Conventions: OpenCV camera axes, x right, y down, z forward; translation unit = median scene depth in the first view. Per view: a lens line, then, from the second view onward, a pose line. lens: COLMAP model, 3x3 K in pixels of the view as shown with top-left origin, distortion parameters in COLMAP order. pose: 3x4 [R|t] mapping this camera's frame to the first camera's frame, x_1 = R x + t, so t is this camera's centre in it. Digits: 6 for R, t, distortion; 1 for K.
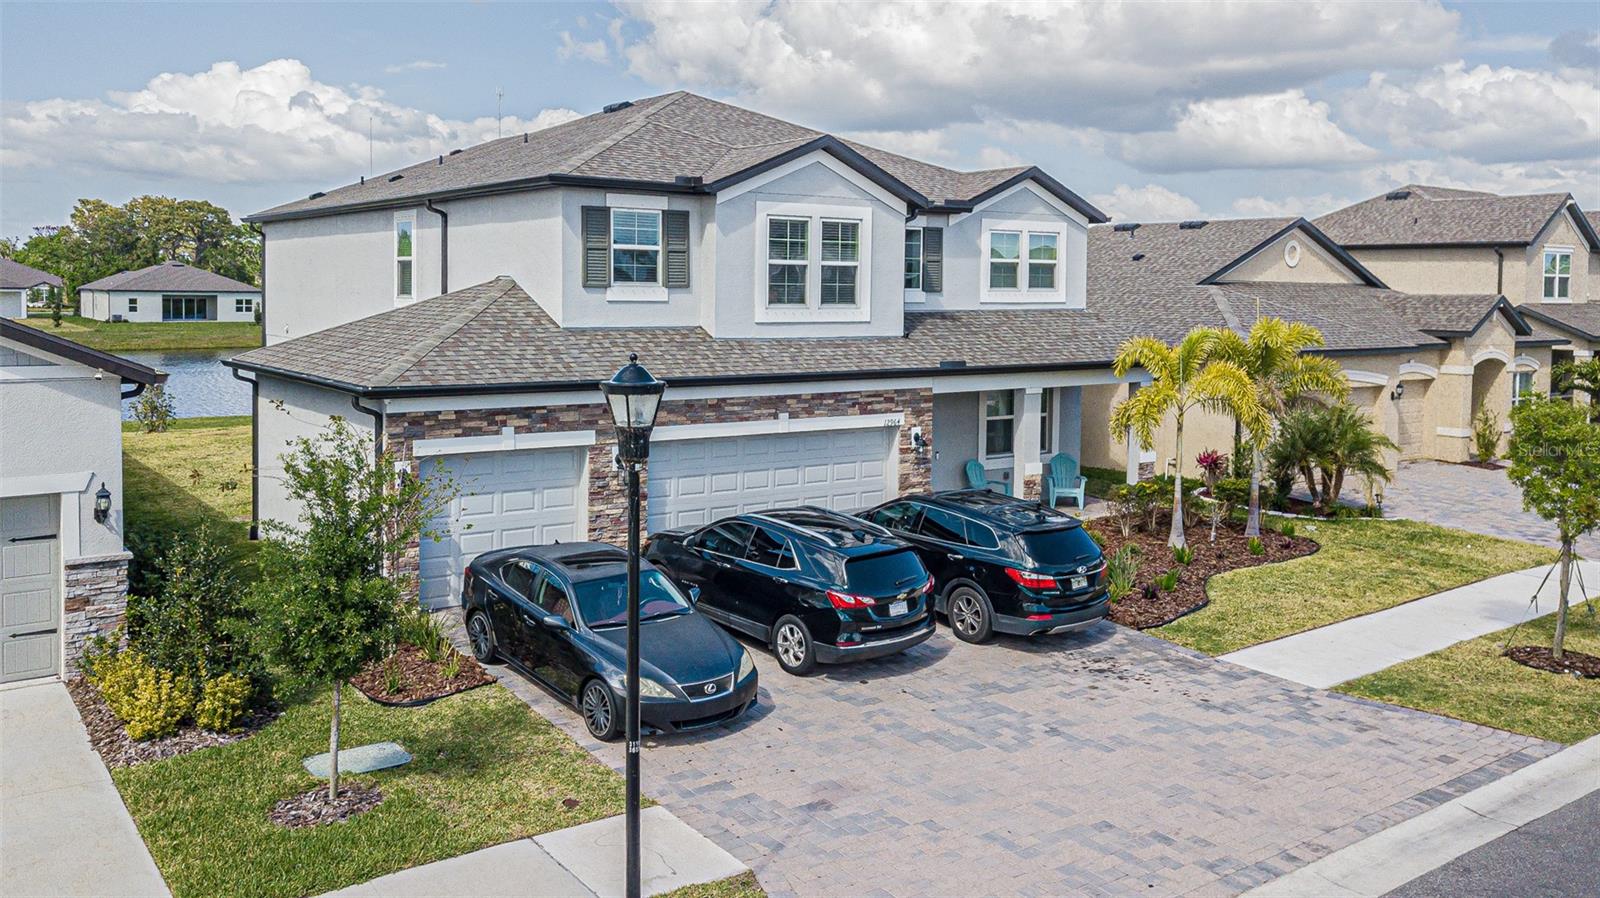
lens RADIAL K [[1278.5, 0, 785.3], [0, 1278.5, 393.2], [0, 0, 1]] dist [0.007547, 0.021844]
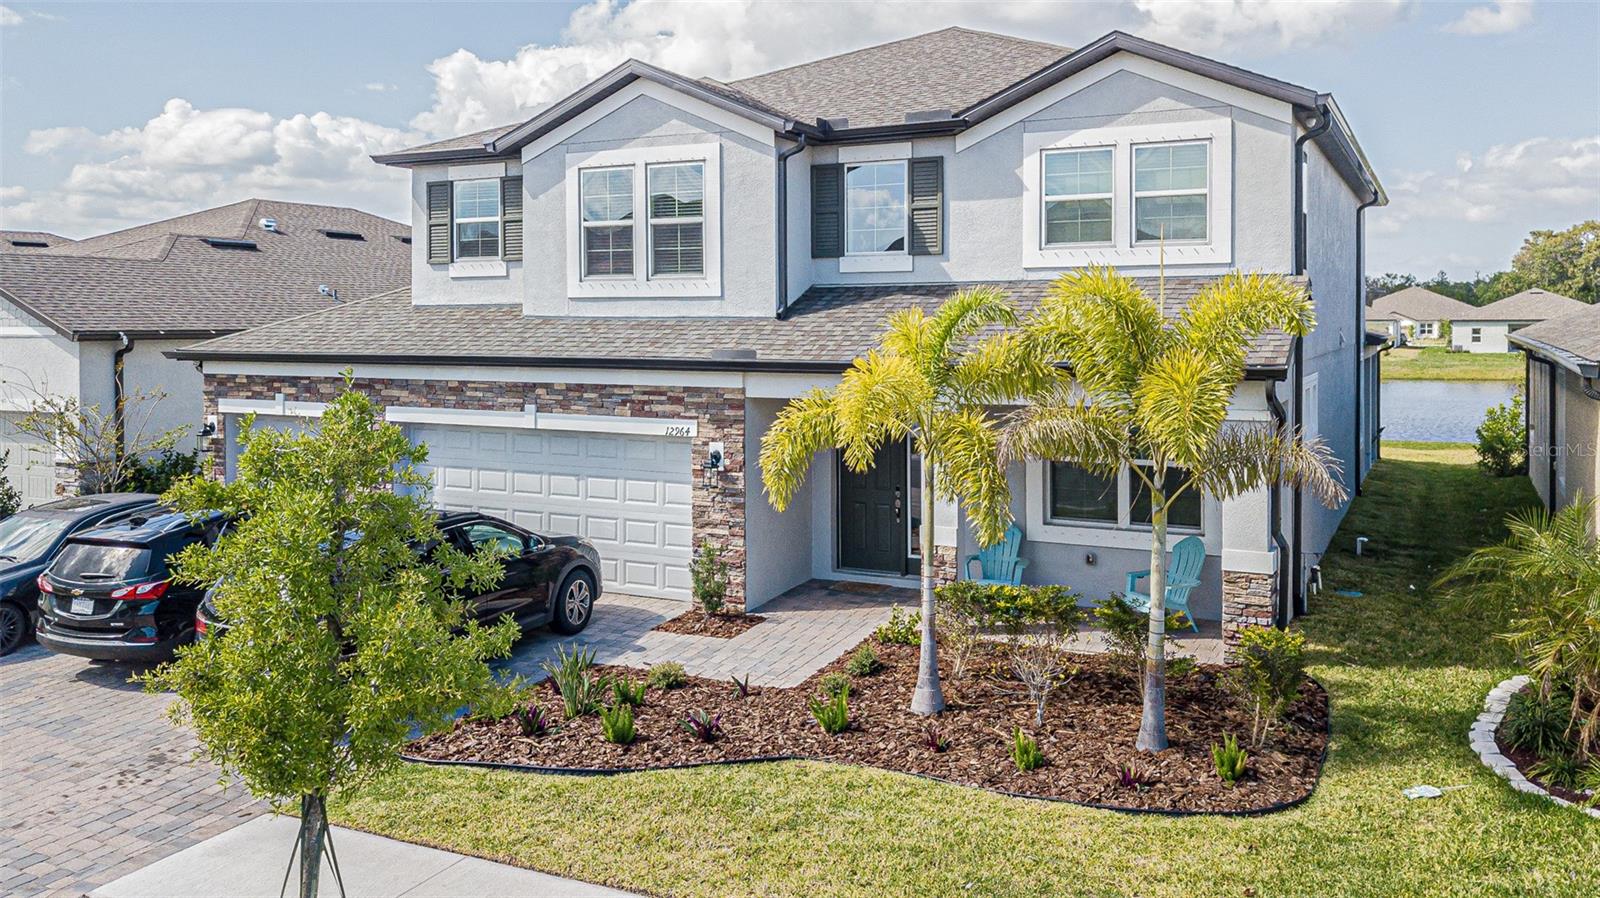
lens RADIAL K [[1278.5, 0, 802.0], [0, 1278.5, 380.3], [0, 0, 1]] dist [0.007547, 0.021844]
pose [[0.456676, 0.030021, -0.889126, 0.823486], [-0.065497, 0.997853, 0.000052, -0.011895], [0.887219, 0.058211, 0.457662, 0.779348]]
